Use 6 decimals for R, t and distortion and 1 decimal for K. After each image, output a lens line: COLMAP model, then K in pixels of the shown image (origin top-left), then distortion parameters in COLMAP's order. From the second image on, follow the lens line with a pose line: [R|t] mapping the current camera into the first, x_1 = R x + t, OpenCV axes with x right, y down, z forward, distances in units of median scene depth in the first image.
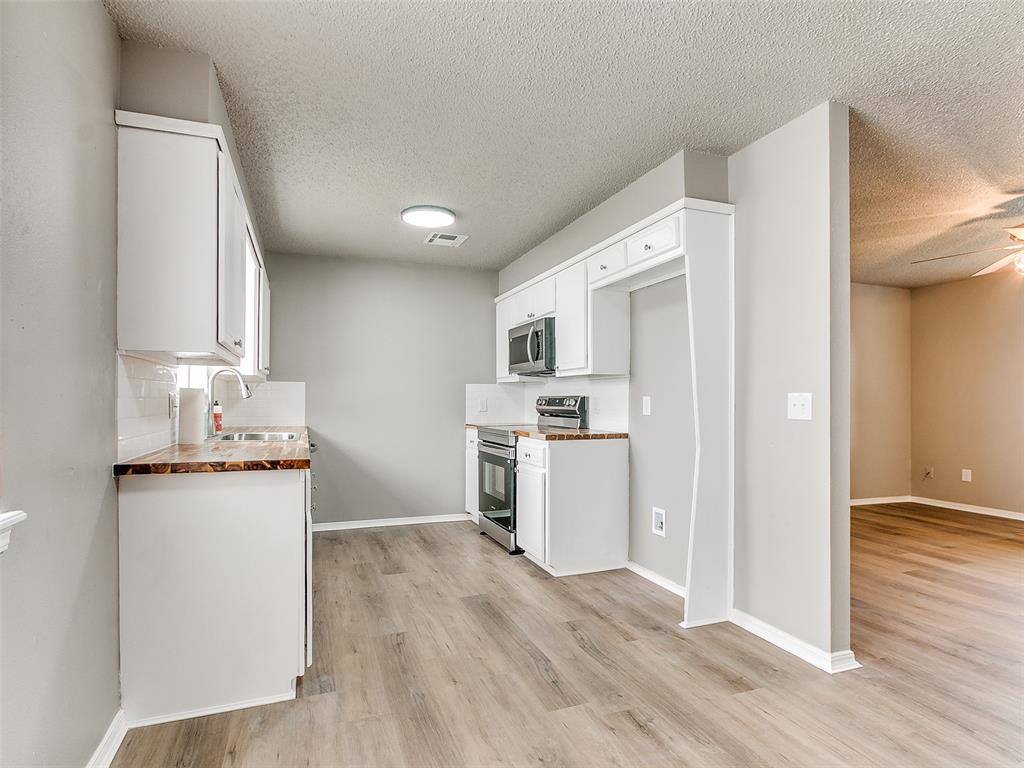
lens RADIAL K [[528.3, 0, 504.5], [0, 528.3, 398.0], [0, 0, 1]] dist [0.005048, -0.003783]
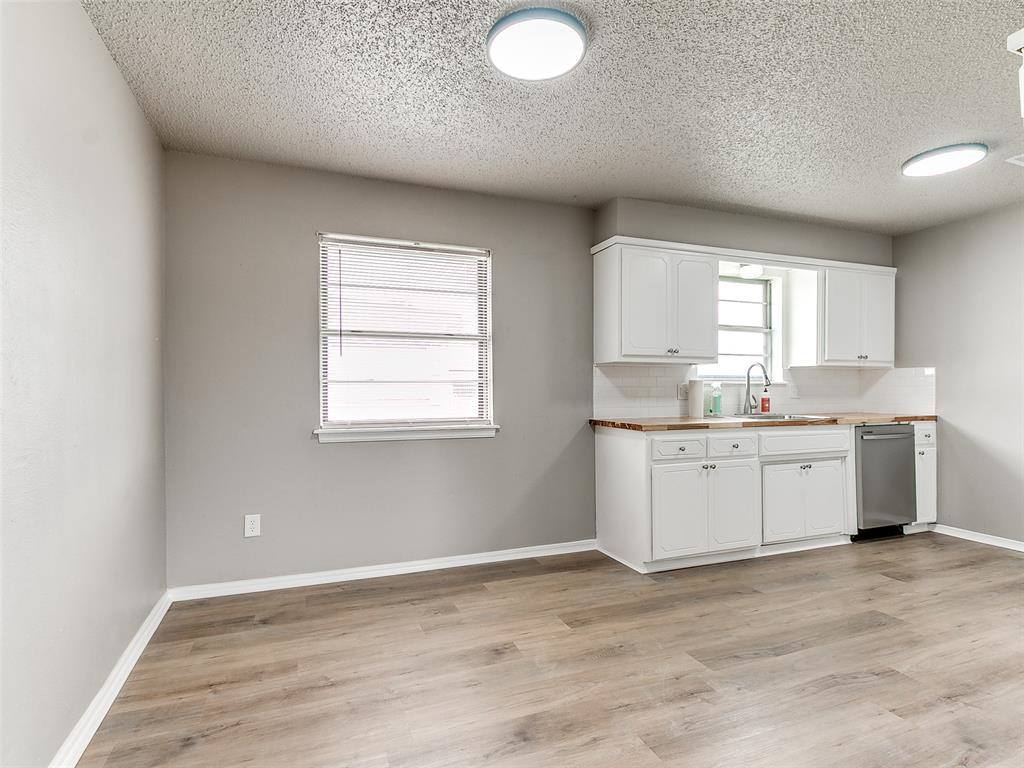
lens RADIAL K [[528.3, 0, 497.6], [0, 528.3, 390.6], [0, 0, 1]] dist [0.005048, -0.003783]
pose [[0.004662, 0.000759, -0.999989, 0.705444], [0.009591, 0.999954, 0.000803, 0.004206], [0.999943, -0.009595, 0.004654, 0.328389]]
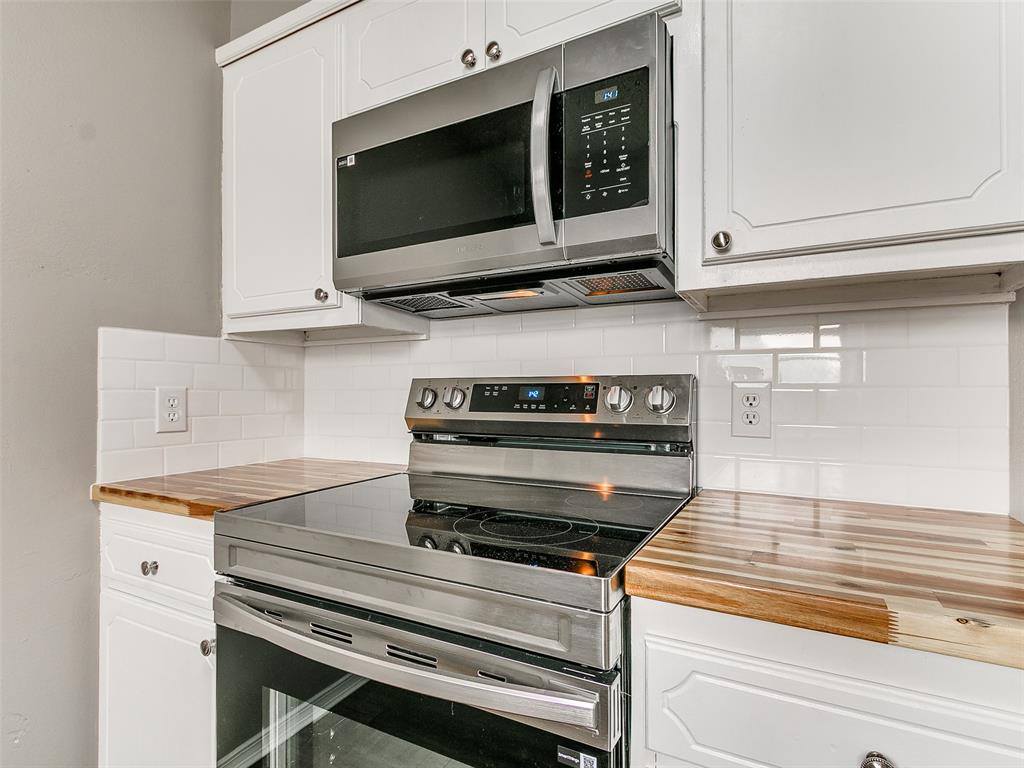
lens RADIAL K [[528.3, 0, 492.4], [0, 528.3, 387.3], [0, 0, 1]] dist [0.005048, -0.003783]
pose [[0.765504, 0.004585, 0.643415, -0.135371], [-0.001767, 0.999986, -0.005024, 0.004867], [-0.643429, 0.002709, 0.765501, 1.017833]]
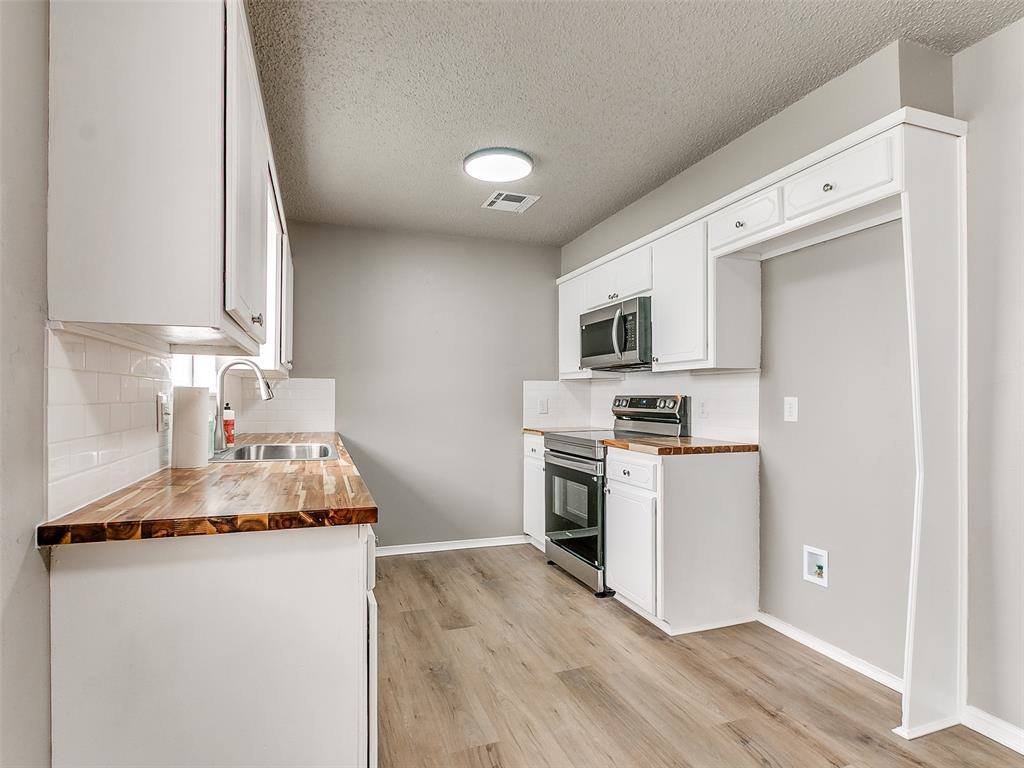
lens RADIAL K [[528.3, 0, 507.5], [0, 528.3, 393.4], [0, 0, 1]] dist [0.005048, -0.003783]
pose [[0.999826, -0.000501, -0.018637, -0.122494], [0.000452, 0.999996, -0.002651, -0.006182], [0.018638, 0.002642, 0.999823, 0.236631]]
